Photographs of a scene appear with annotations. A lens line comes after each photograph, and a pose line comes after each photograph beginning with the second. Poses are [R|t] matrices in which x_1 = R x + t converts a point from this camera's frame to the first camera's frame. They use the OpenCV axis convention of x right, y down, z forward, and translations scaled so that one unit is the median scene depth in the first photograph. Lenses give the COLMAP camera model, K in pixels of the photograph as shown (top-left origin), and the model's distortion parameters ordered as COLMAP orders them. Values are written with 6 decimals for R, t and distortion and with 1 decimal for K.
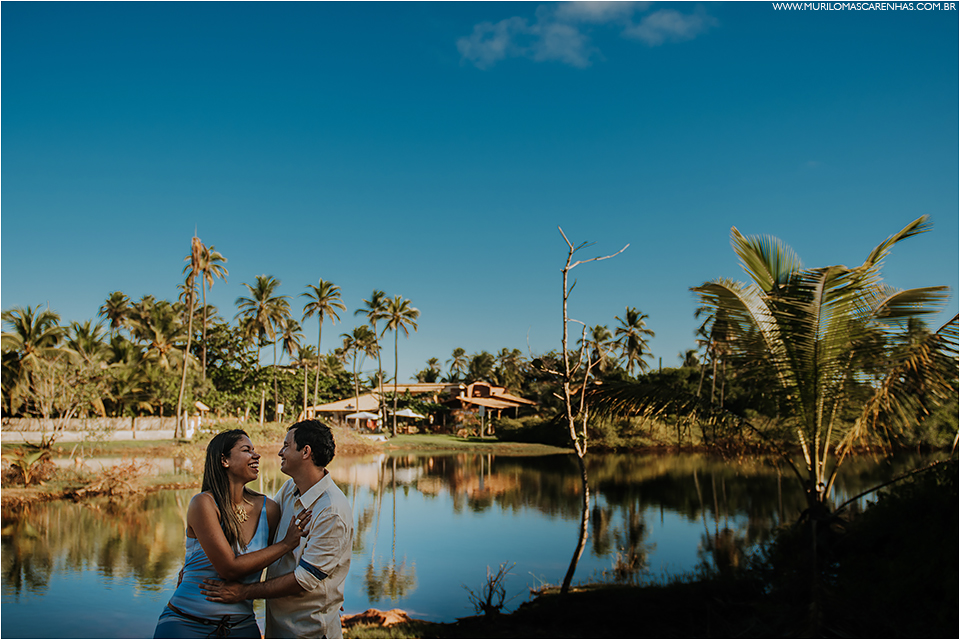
lens RADIAL K [[984.2, 0, 478.7], [0, 984.2, 320.0], [0, 0, 1]] dist [-0.002099, 0.000000]
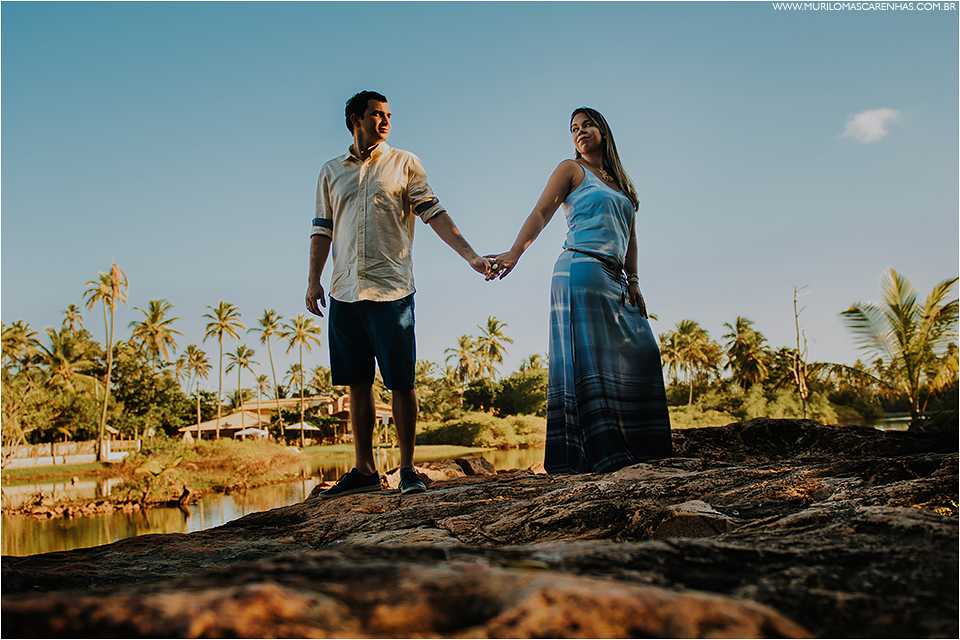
lens RADIAL K [[984.2, 0, 481.3], [0, 984.2, 319.6], [0, 0, 1]] dist [-0.002099, 0.000000]
pose [[0.981007, -0.037136, 0.190386, -0.088889], [0.039482, 0.999184, -0.008545, -0.001639], [-0.189913, 0.015900, 0.981672, -0.063087]]
